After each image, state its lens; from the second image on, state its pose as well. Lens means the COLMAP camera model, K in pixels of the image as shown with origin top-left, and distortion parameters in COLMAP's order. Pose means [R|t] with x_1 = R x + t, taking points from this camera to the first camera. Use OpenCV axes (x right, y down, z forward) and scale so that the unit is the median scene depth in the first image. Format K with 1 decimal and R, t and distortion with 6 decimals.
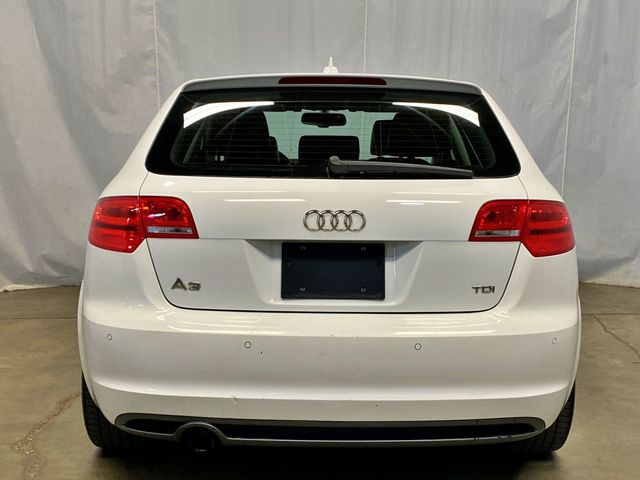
lens RADIAL K [[895.2, 0, 313.5], [0, 895.2, 225.0], [0, 0, 1]] dist [0.131215, 0.000000]
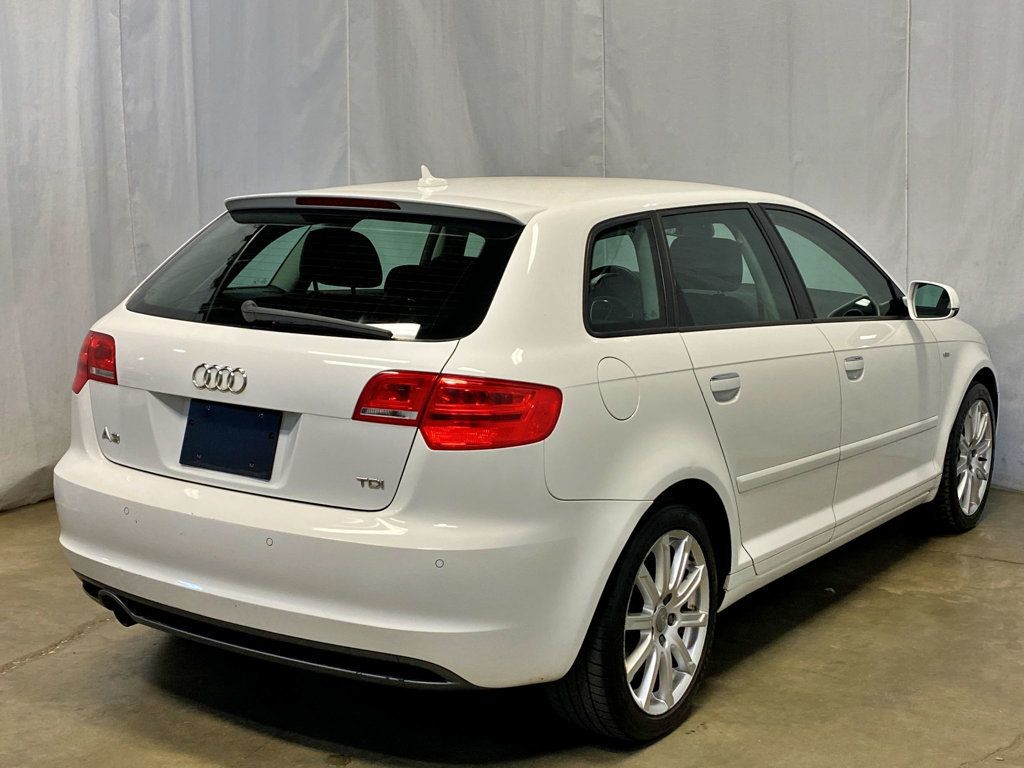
lens RADIAL K [[1432.4, 0, 477.5], [0, 1432.4, 351.0], [0, 0, 1]] dist [0.131215, 0.000000]
pose [[0.818494, 0.077655, -0.569243, 0.942799], [-0.075170, 0.996781, 0.027894, -0.082329], [0.569576, 0.019958, 0.821696, 0.031957]]
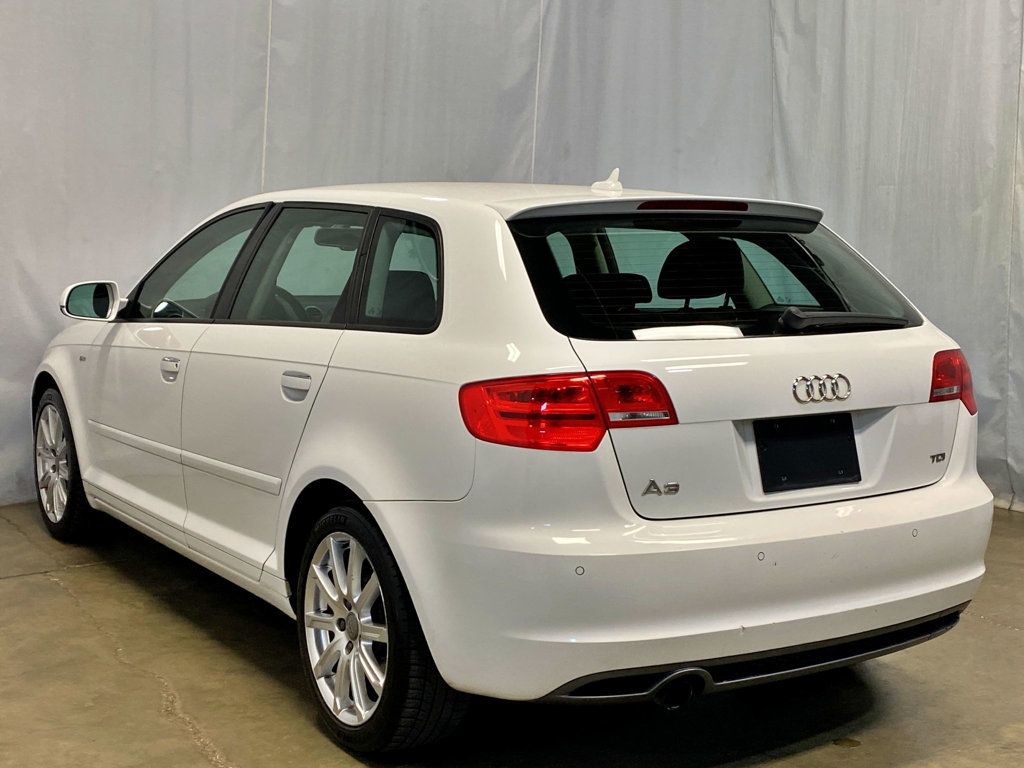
lens RADIAL K [[1432.4, 0, 514.9], [0, 1432.4, 379.2], [0, 0, 1]] dist [0.131215, 0.000000]
pose [[0.839379, -0.062527, 0.539938, -0.861901], [0.058917, 0.997975, 0.023978, -0.057576], [-0.540344, 0.011685, 0.841363, 0.064344]]
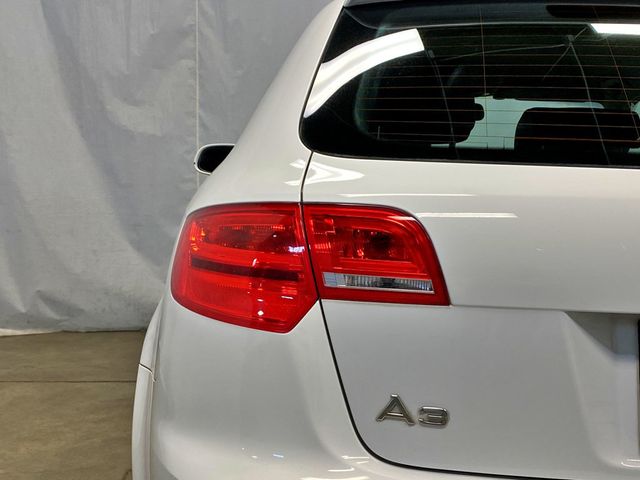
lens RADIAL K [[895.2, 0, 315.0], [0, 895.2, 240.0], [0, 0, 1]] dist [0.131215, 0.000000]
pose [[0.999604, 0.022847, 0.016416, -0.193361], [-0.022574, 0.999607, -0.016606, -0.006921], [-0.016789, 0.016228, 0.999727, 0.561958]]
